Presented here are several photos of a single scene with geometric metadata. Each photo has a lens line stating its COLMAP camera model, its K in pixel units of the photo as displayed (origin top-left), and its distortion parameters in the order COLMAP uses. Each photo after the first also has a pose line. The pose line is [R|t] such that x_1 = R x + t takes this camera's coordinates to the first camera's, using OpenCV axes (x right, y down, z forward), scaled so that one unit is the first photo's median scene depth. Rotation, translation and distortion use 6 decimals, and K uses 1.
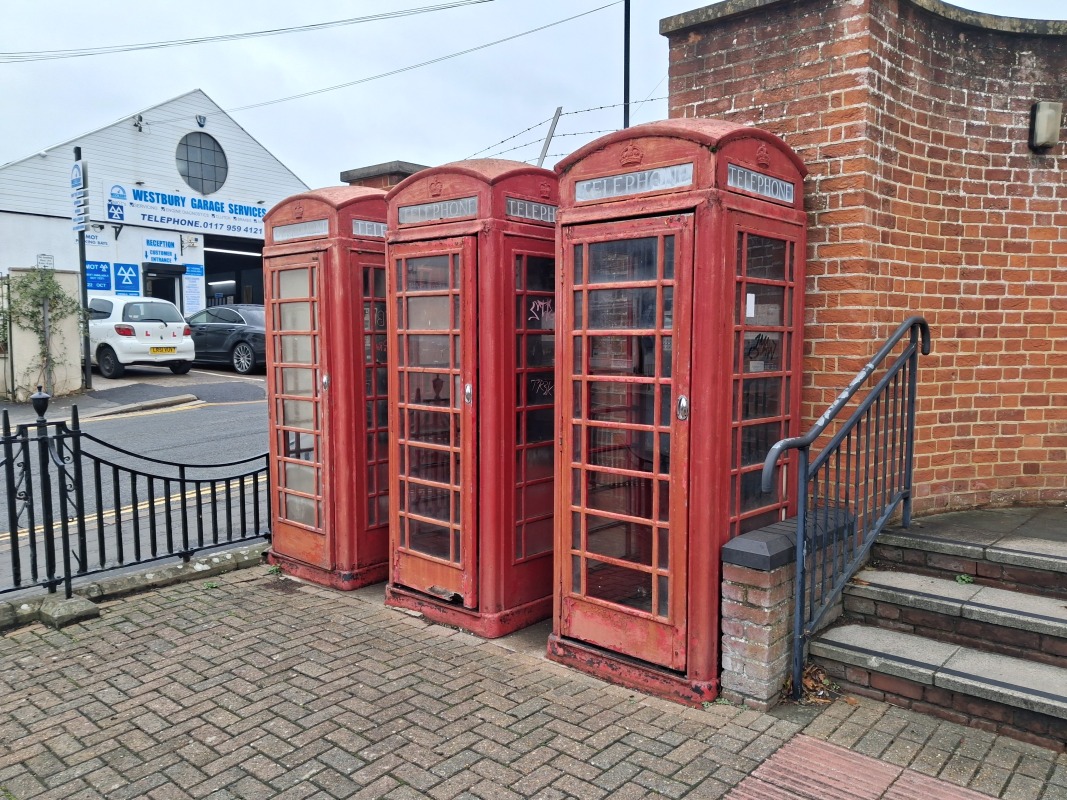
lens RADIAL K [[811.0, 0, 540.3], [0, 811.0, 406.6], [0, 0, 1]] dist [0.139210, -0.346284]
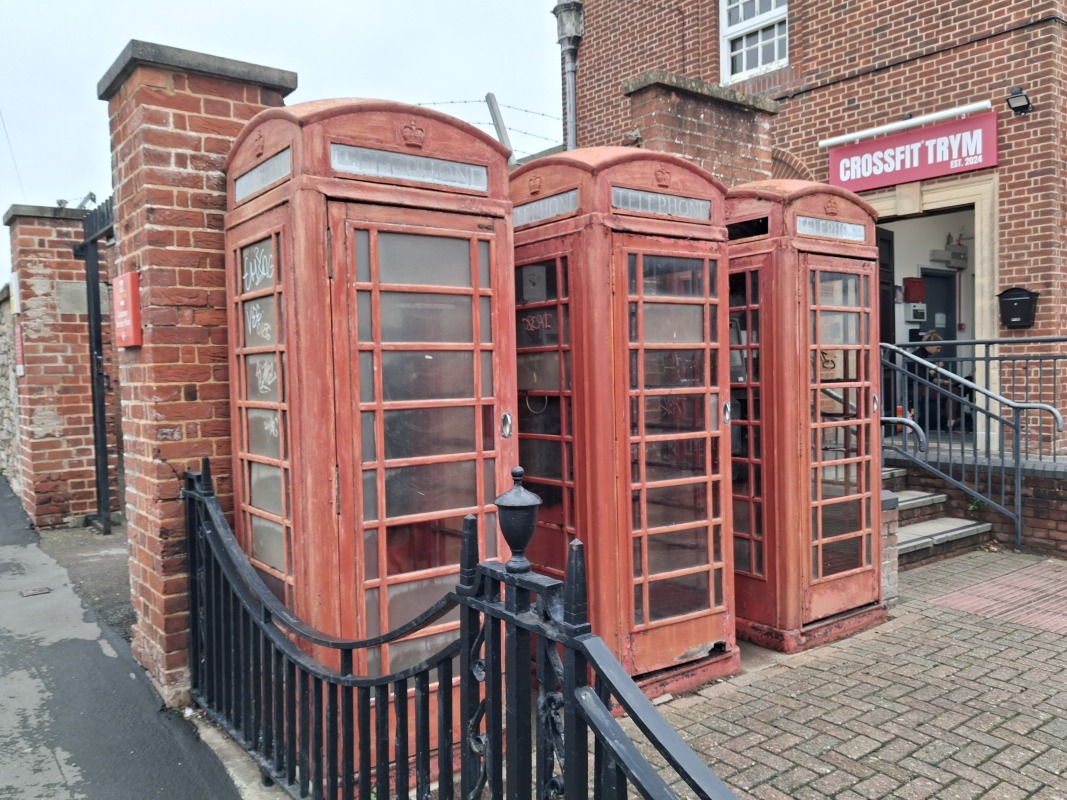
lens RADIAL K [[850.8, 0, 537.9], [0, 850.8, 402.6], [0, 0, 1]] dist [0.063535, -0.085022]
pose [[0.206498, -0.039644, 0.977643, -1.072319], [0.103490, 0.994459, 0.018467, -0.067294], [-0.972959, 0.097363, 0.209457, 1.001364]]
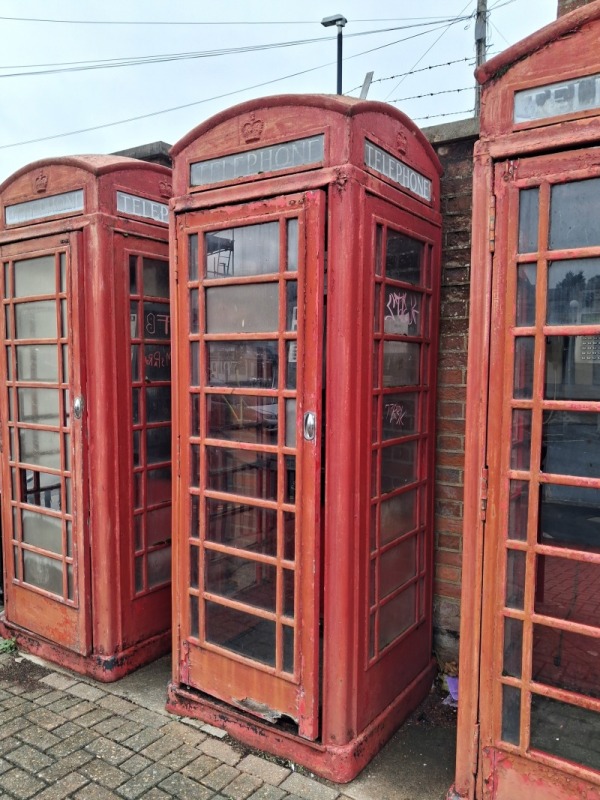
lens RADIAL K [[628.1, 0, 299.1], [0, 628.1, 408.9], [0, 0, 1]] dist [0.002372, 0.002017]
pose [[0.991767, -0.005289, 0.127946, -0.163710], [0.006489, 0.999939, -0.008965, -0.025728], [-0.127890, 0.009722, 0.991741, 0.485549]]
